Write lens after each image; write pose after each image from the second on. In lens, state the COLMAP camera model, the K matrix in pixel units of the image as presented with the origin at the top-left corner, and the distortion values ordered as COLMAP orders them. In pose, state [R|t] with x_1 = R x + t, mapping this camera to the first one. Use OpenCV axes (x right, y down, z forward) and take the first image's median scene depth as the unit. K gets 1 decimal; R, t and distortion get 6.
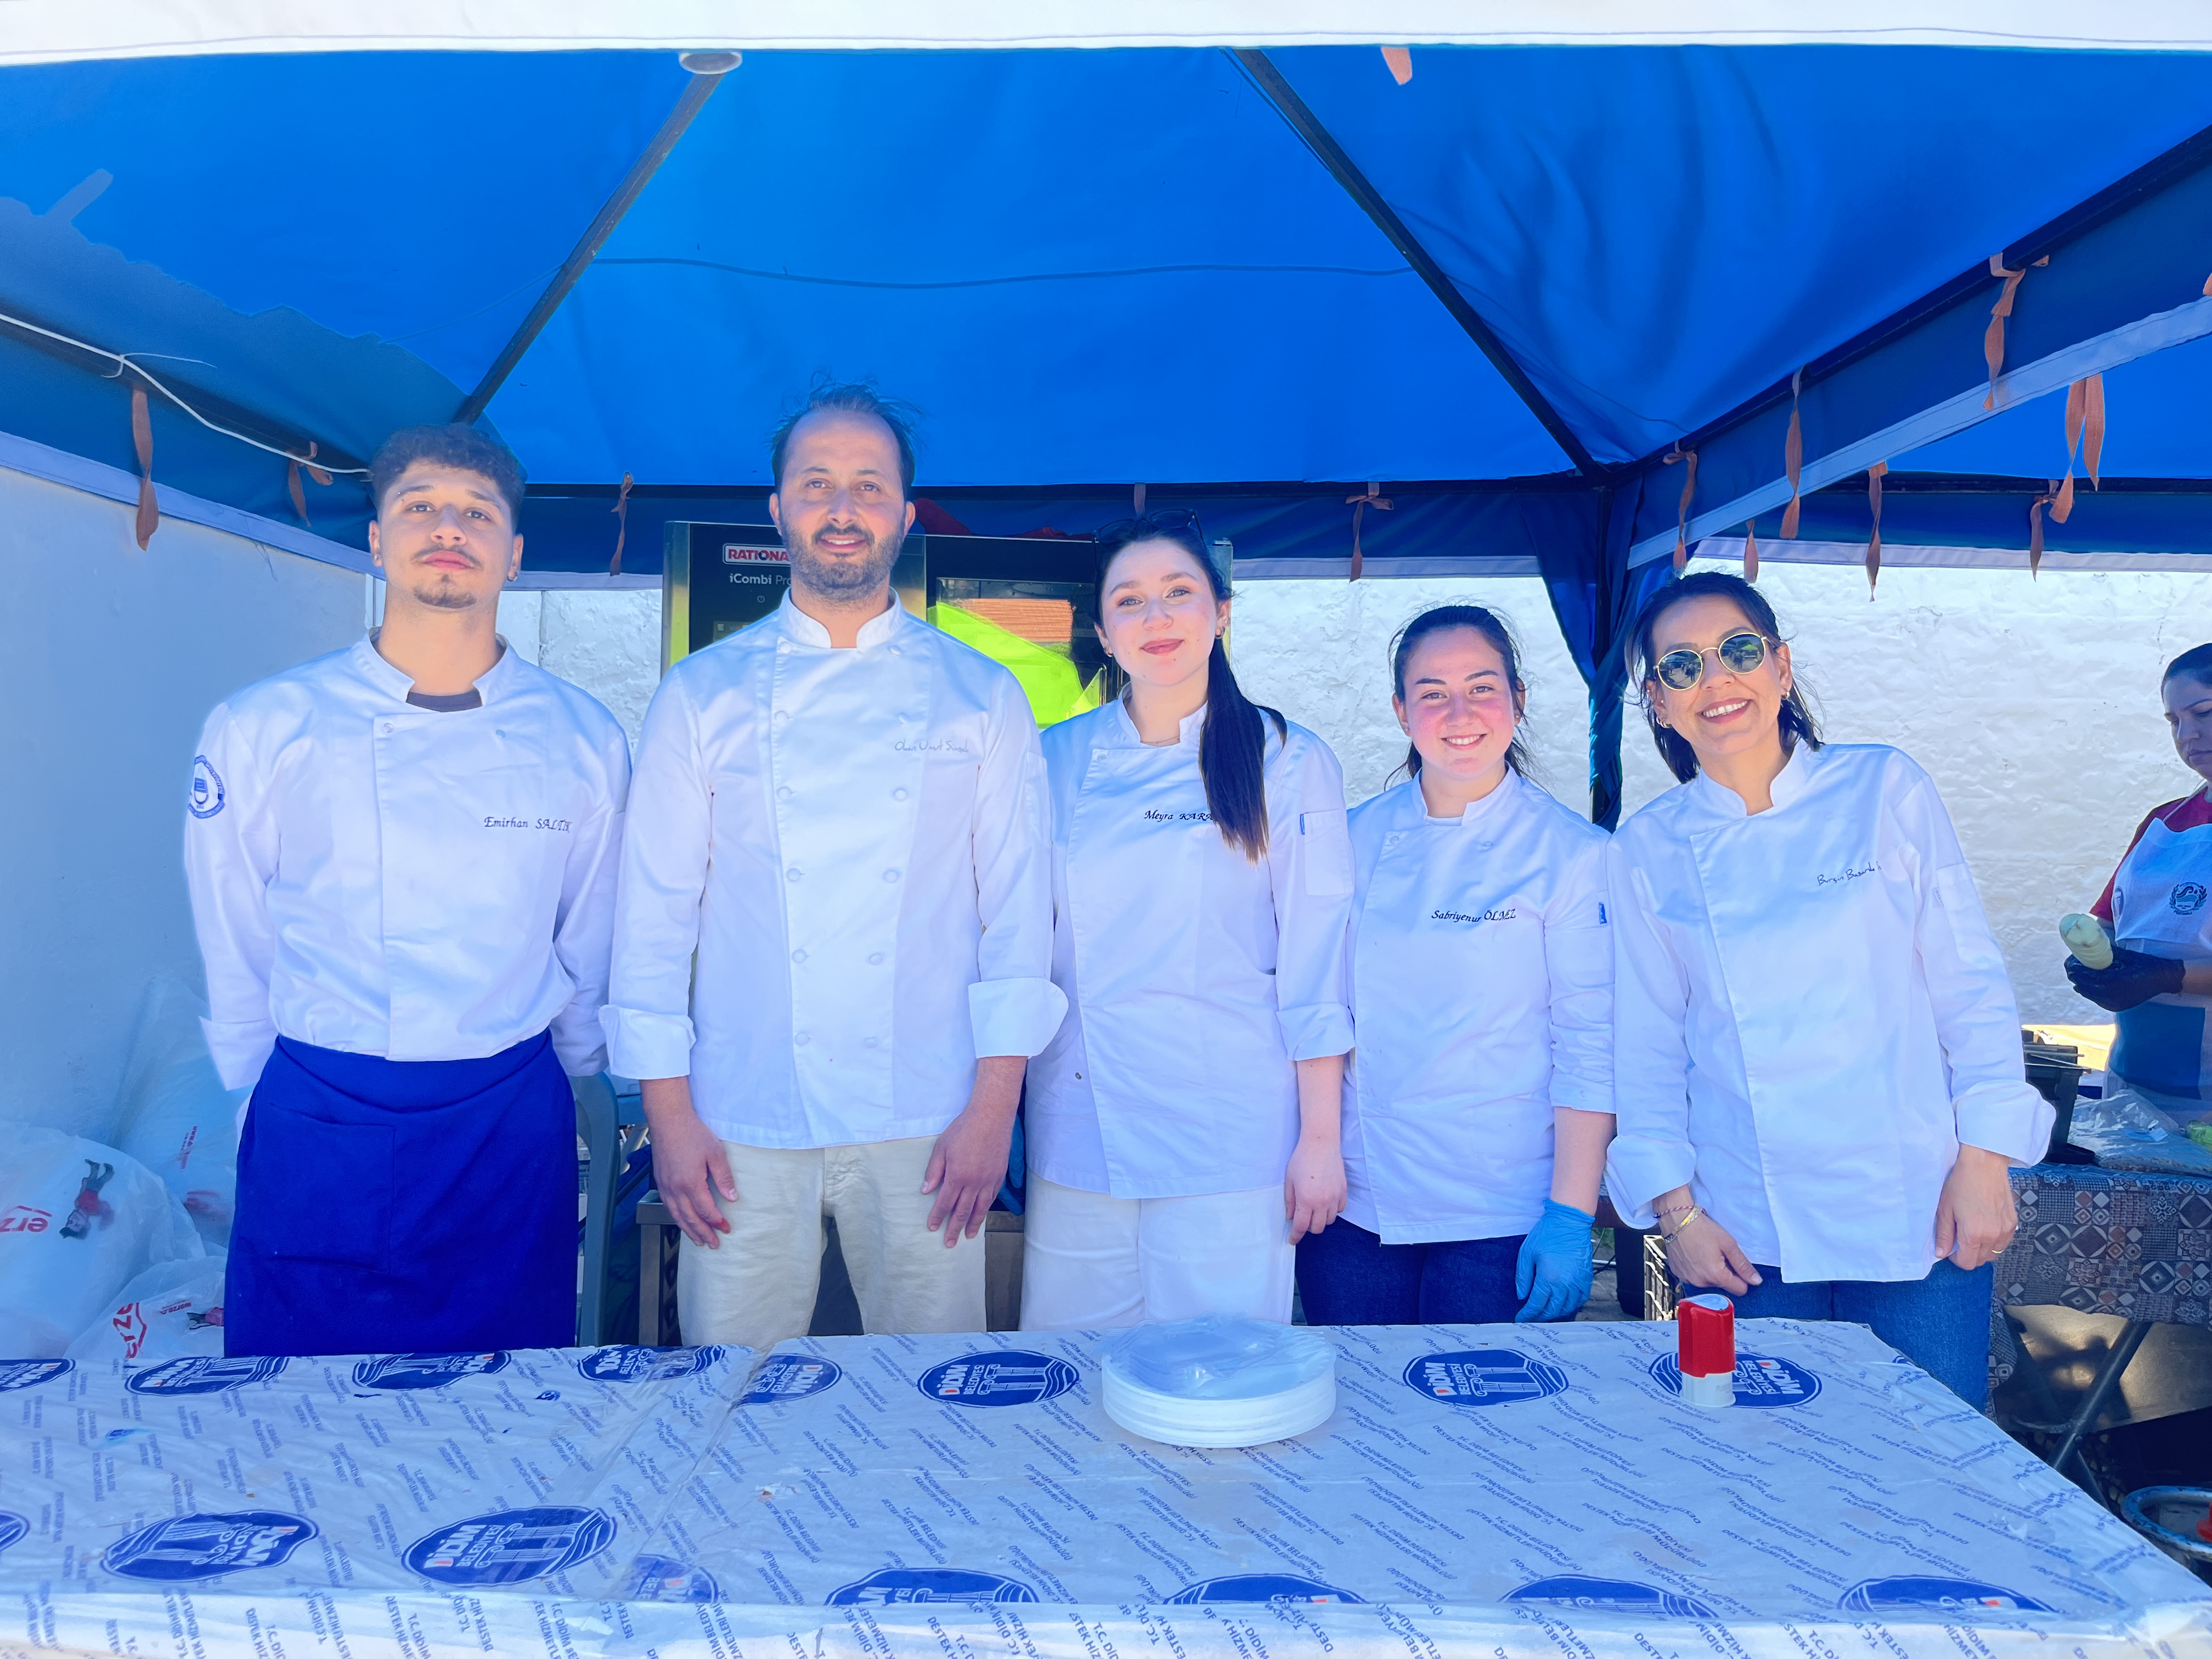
lens RADIAL K [[1686.4, 0, 1016.1], [0, 1686.4, 848.0], [0, 0, 1]] dist [0.061032, -0.171857]
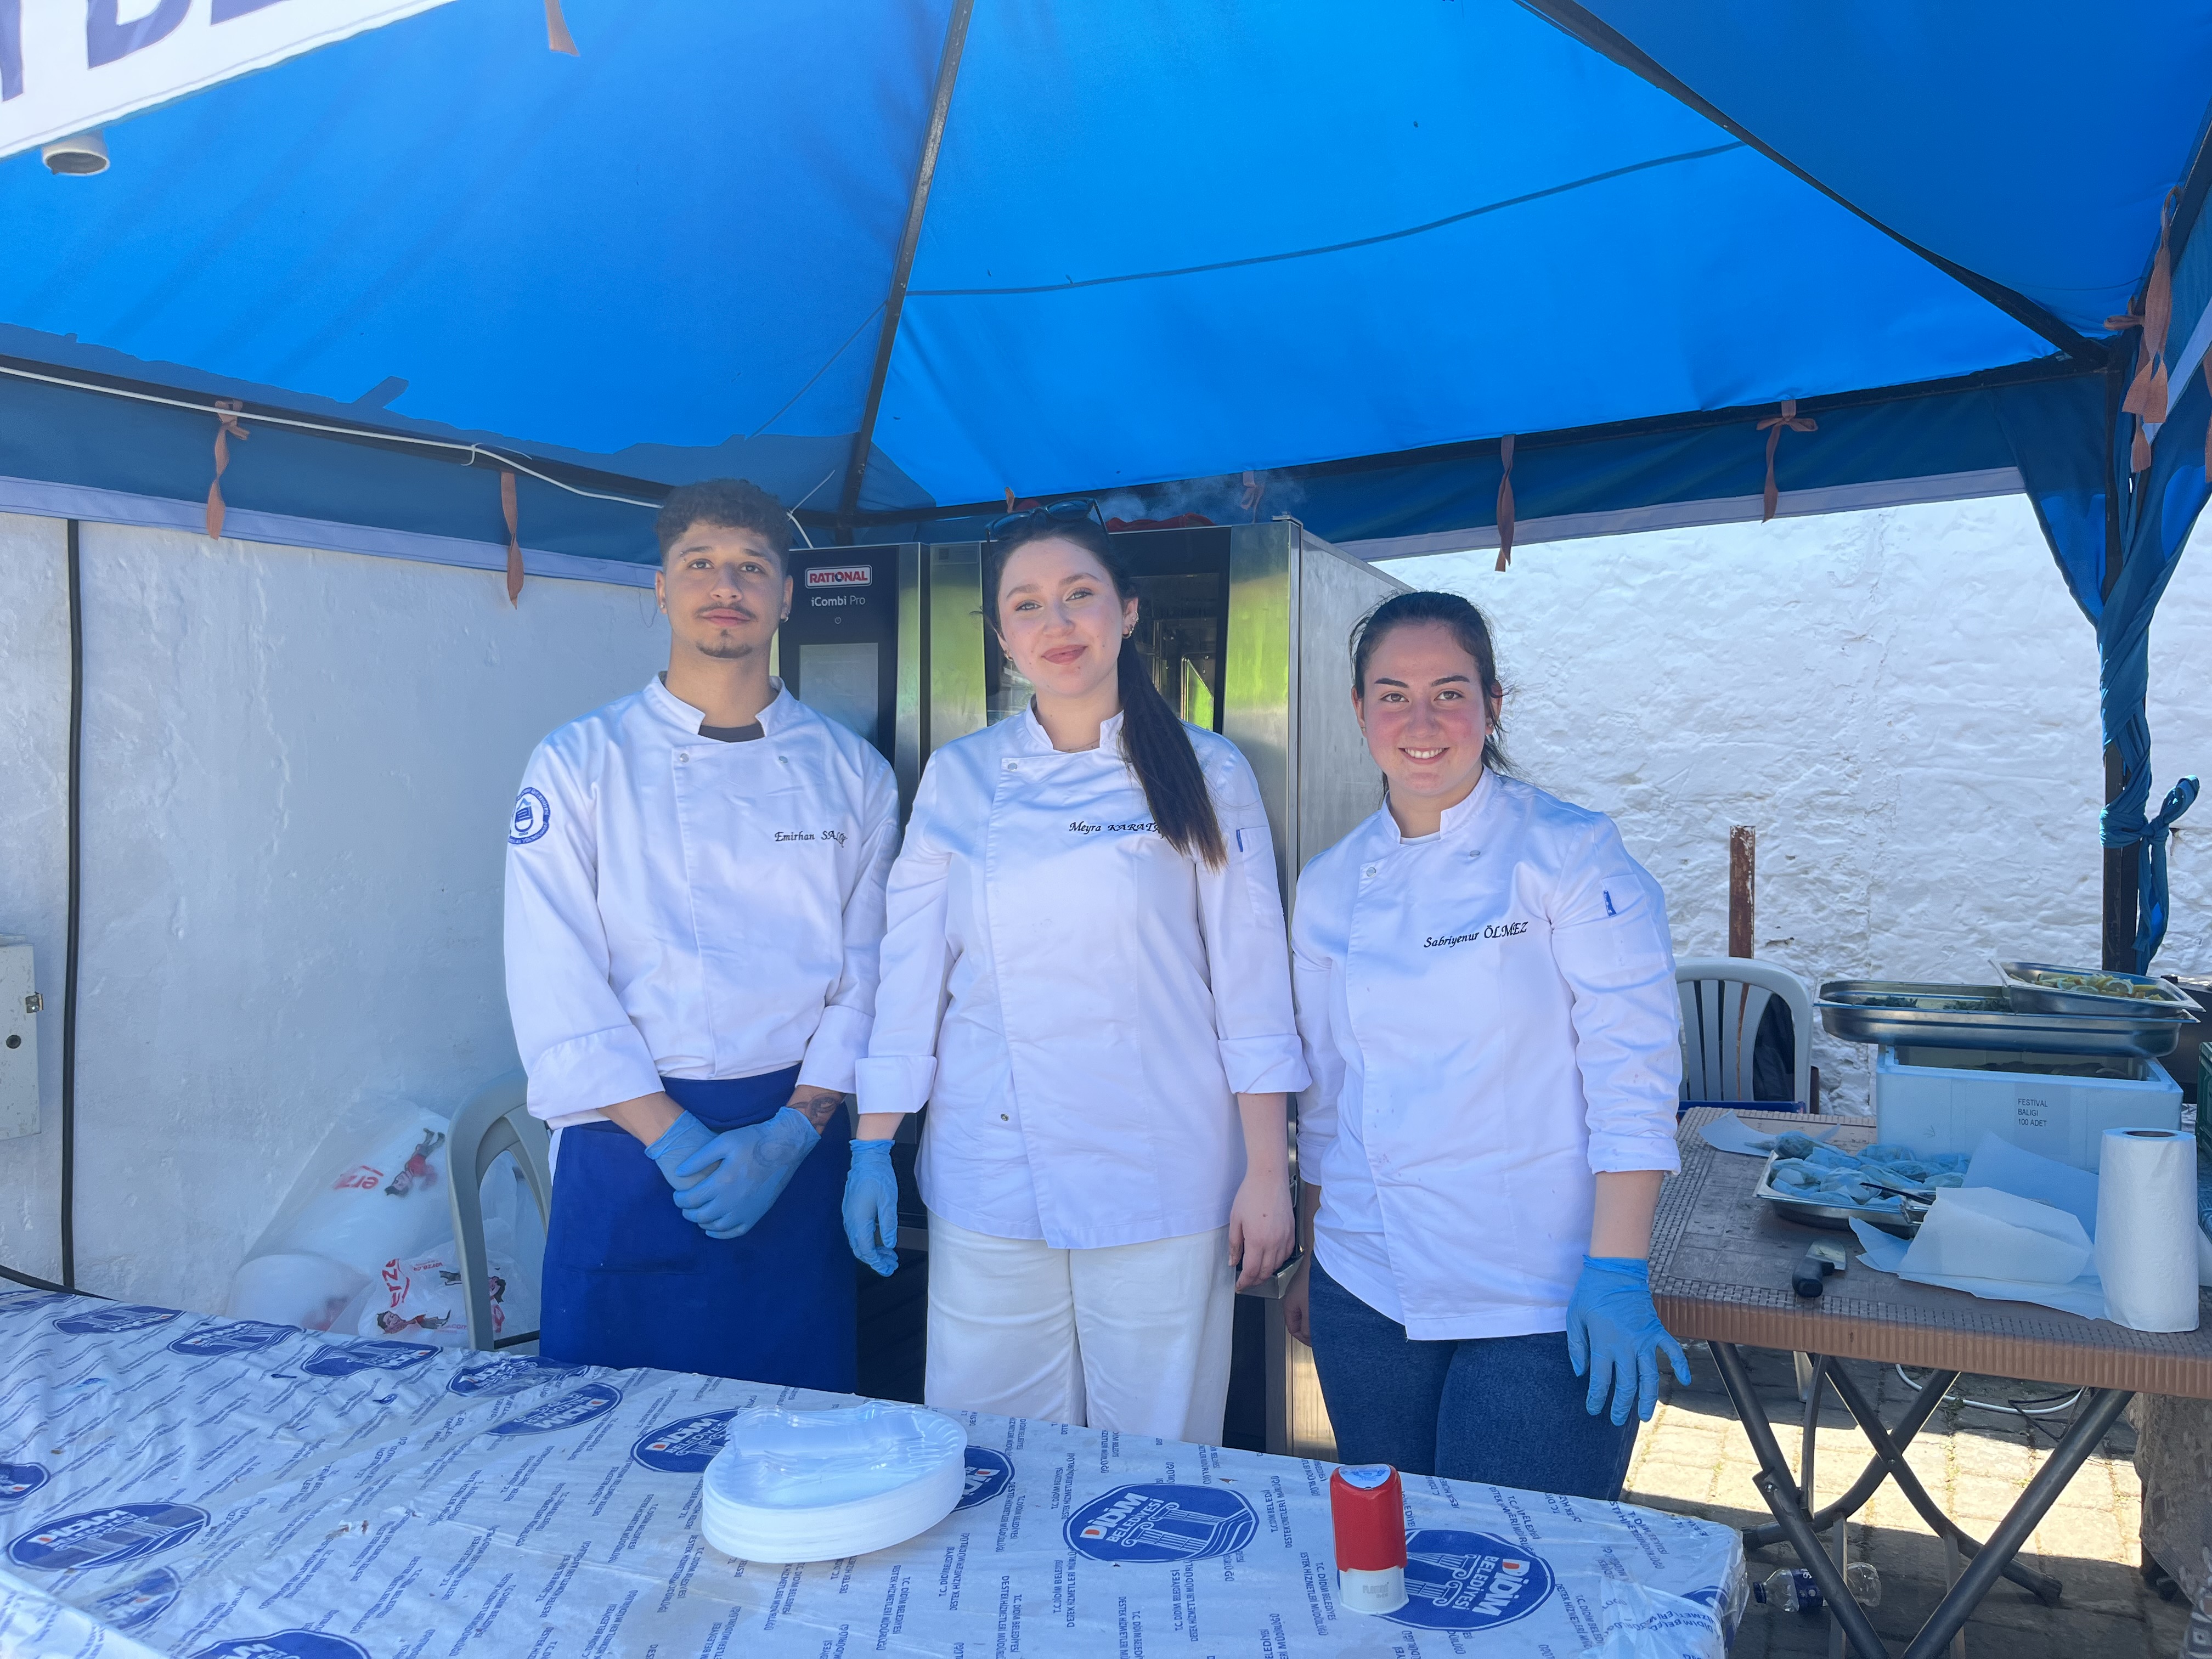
lens RADIAL K [[1651.5, 0, 1106.0], [0, 1651.5, 829.5], [0, 0, 1]] dist [0.061120, -0.073837]
pose [[0.896037, -0.014778, -0.443733, 0.288984], [0.018237, 0.999827, 0.003528, -0.014943], [0.443604, -0.011253, 0.896152, 0.120042]]
